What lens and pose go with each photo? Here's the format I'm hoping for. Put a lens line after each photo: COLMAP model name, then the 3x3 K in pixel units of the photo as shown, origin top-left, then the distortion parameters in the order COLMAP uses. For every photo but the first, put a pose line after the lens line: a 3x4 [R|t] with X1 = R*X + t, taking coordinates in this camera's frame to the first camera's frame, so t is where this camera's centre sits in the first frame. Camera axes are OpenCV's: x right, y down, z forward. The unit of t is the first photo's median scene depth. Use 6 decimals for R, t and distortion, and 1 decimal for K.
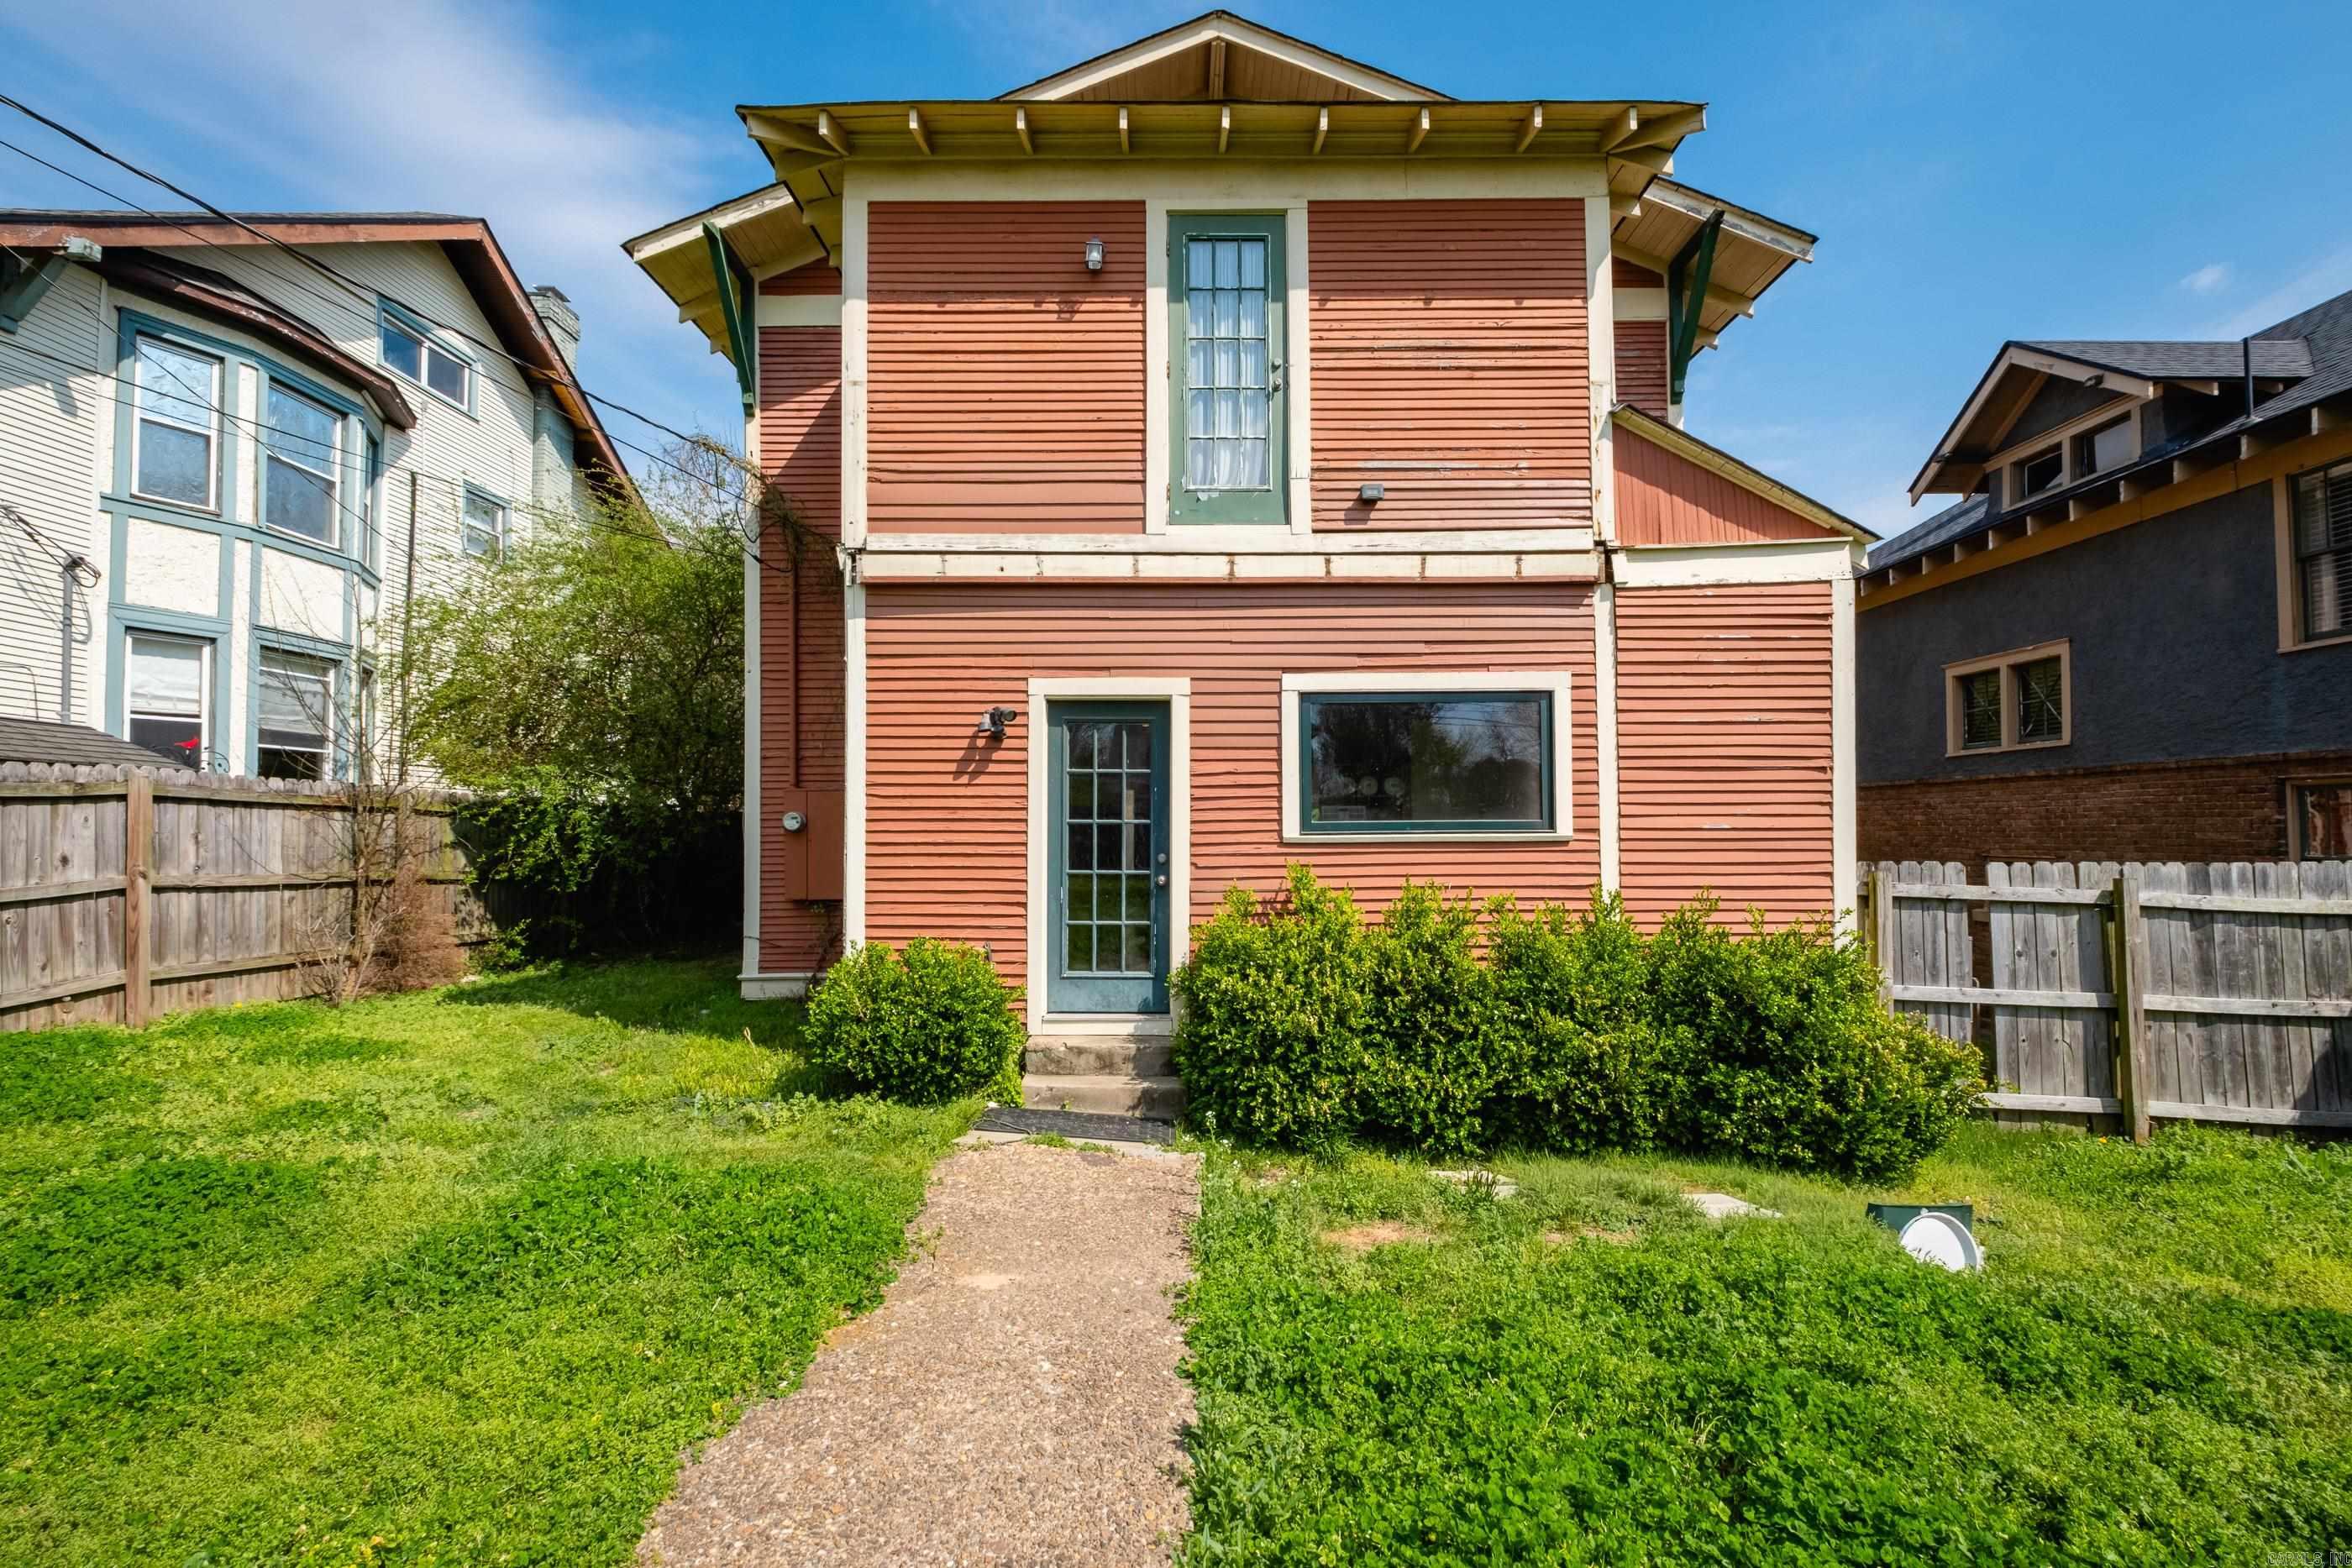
lens RADIAL K [[1030.1, 0, 1188.8], [0, 1030.1, 791.9], [0, 0, 1]] dist [0.005637, -0.005217]
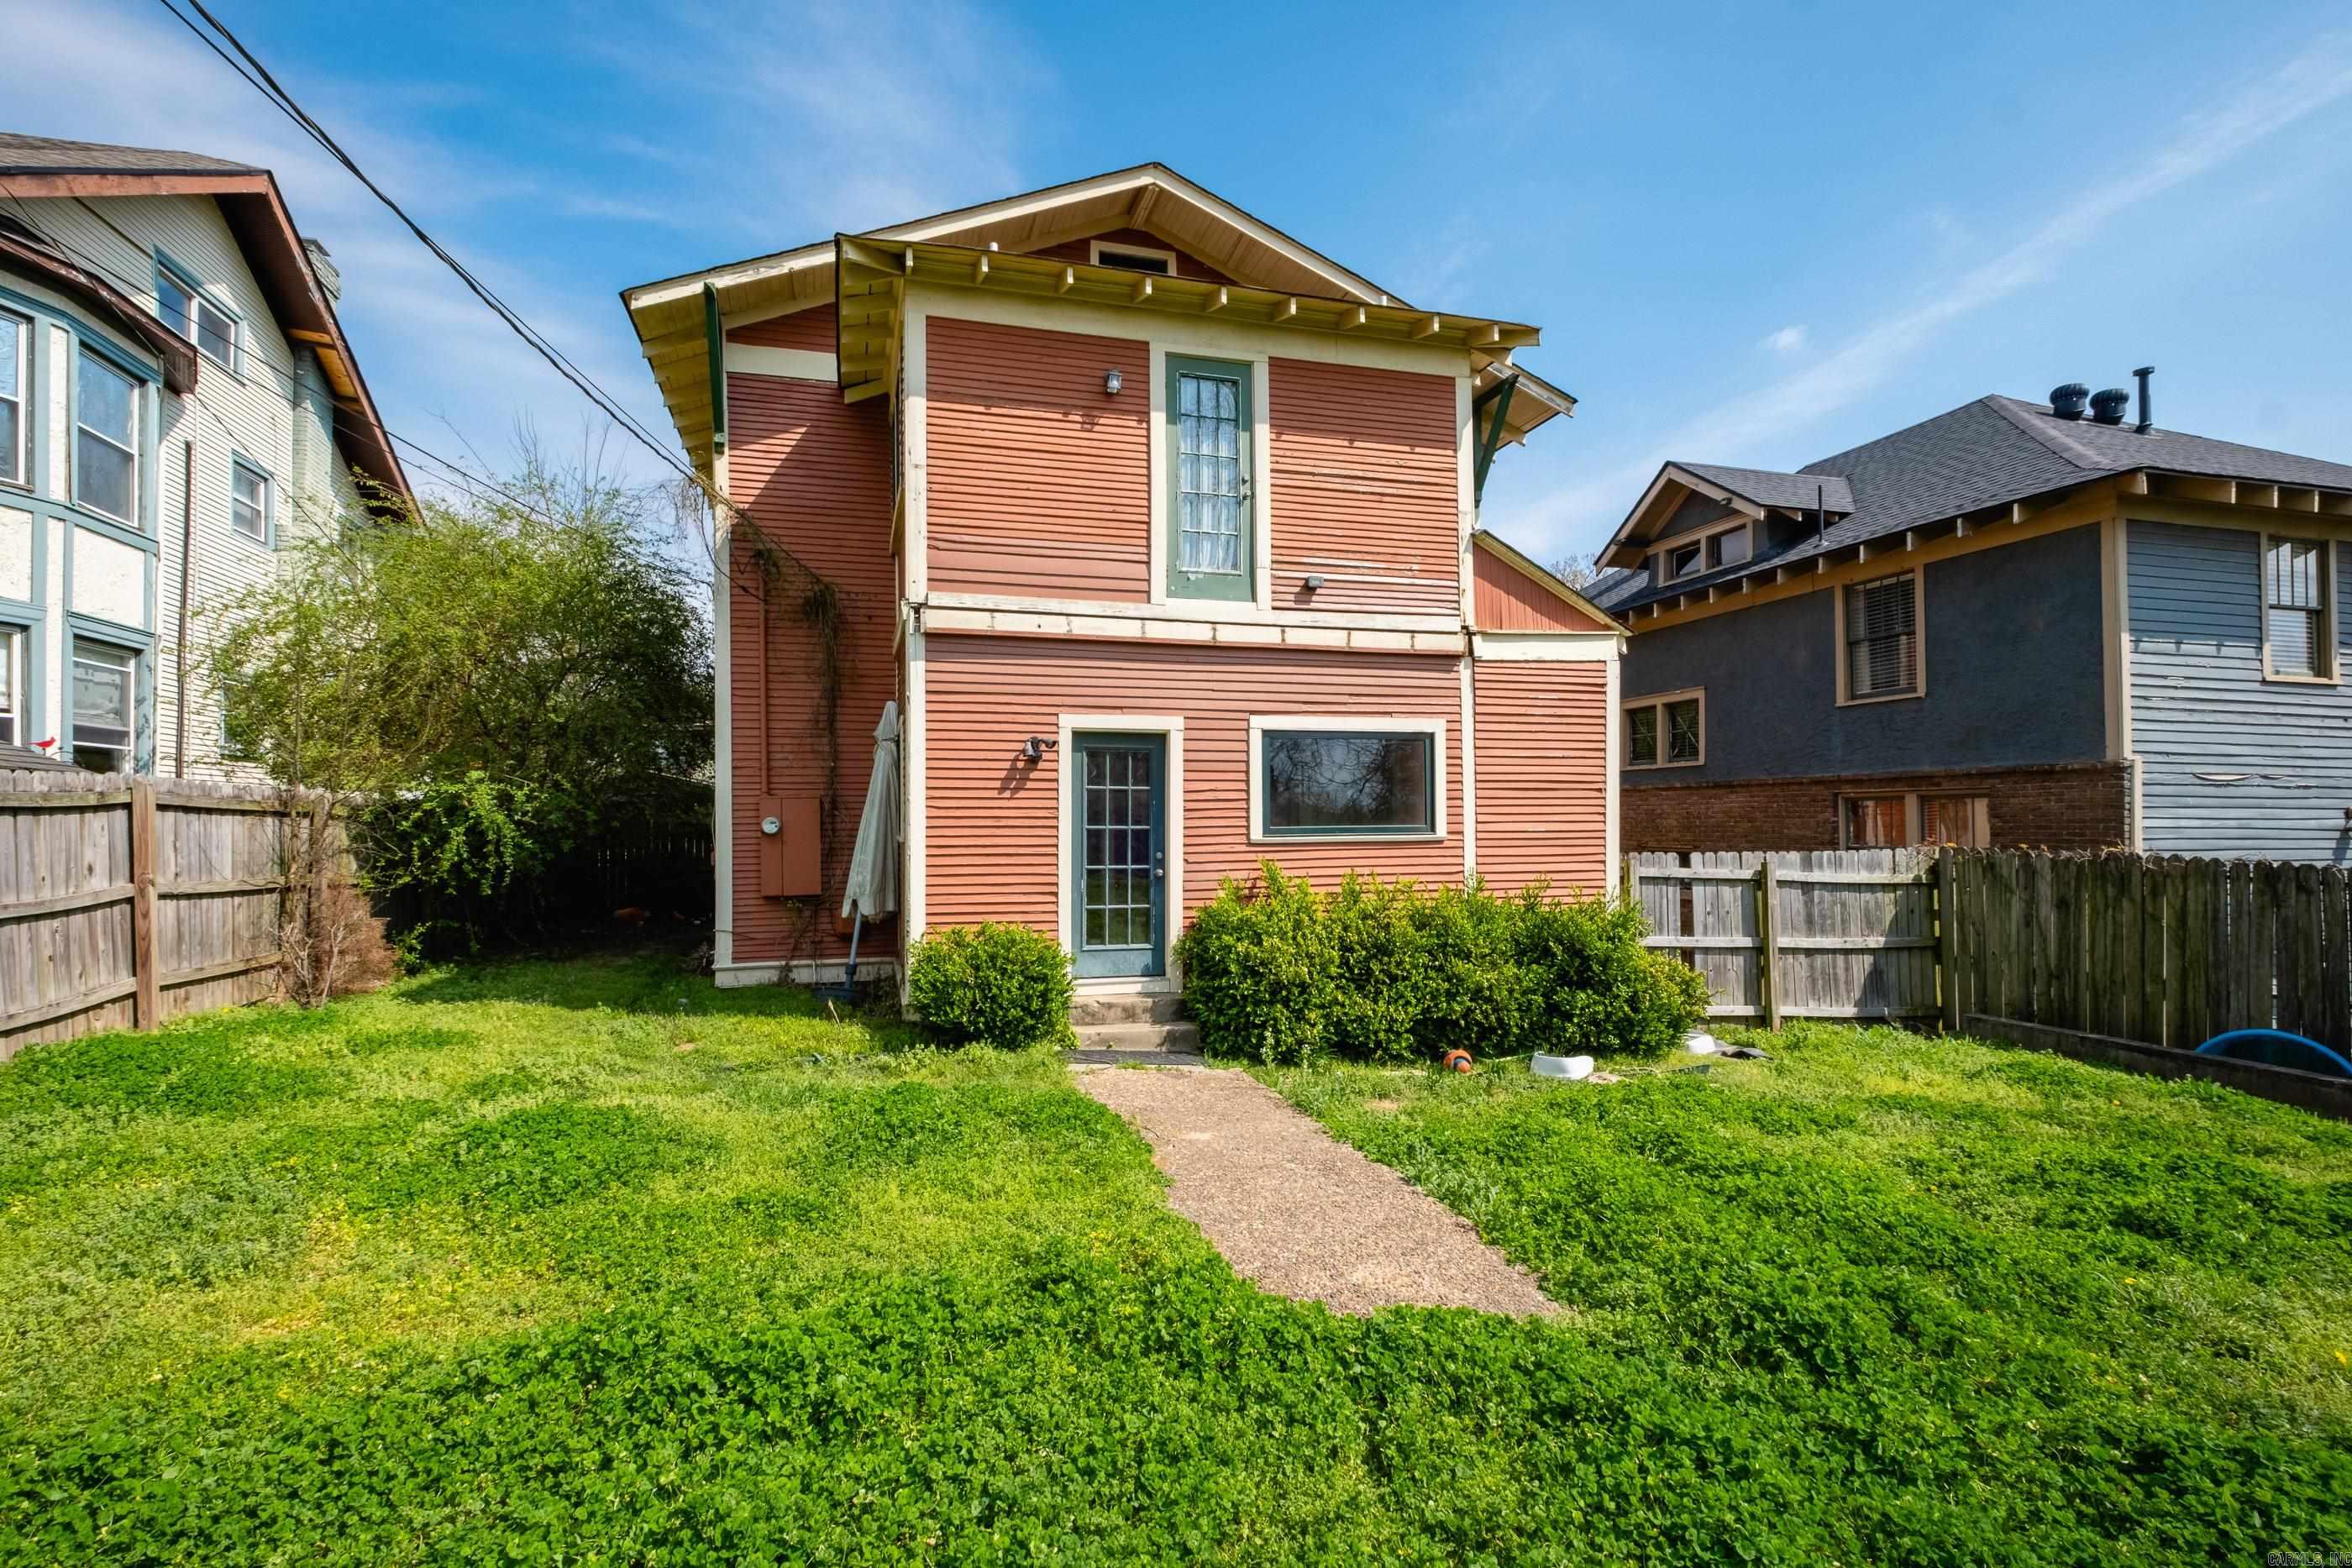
lens RADIAL K [[1030.1, 0, 1157.7], [0, 1030.1, 798.6], [0, 0, 1]] dist [0.005637, -0.005217]
pose [[0.966592, 0.003593, 0.256295, -0.358808], [-0.006744, 0.999912, 0.011419, -0.021926], [-0.256231, -0.012766, 0.966531, -0.246335]]
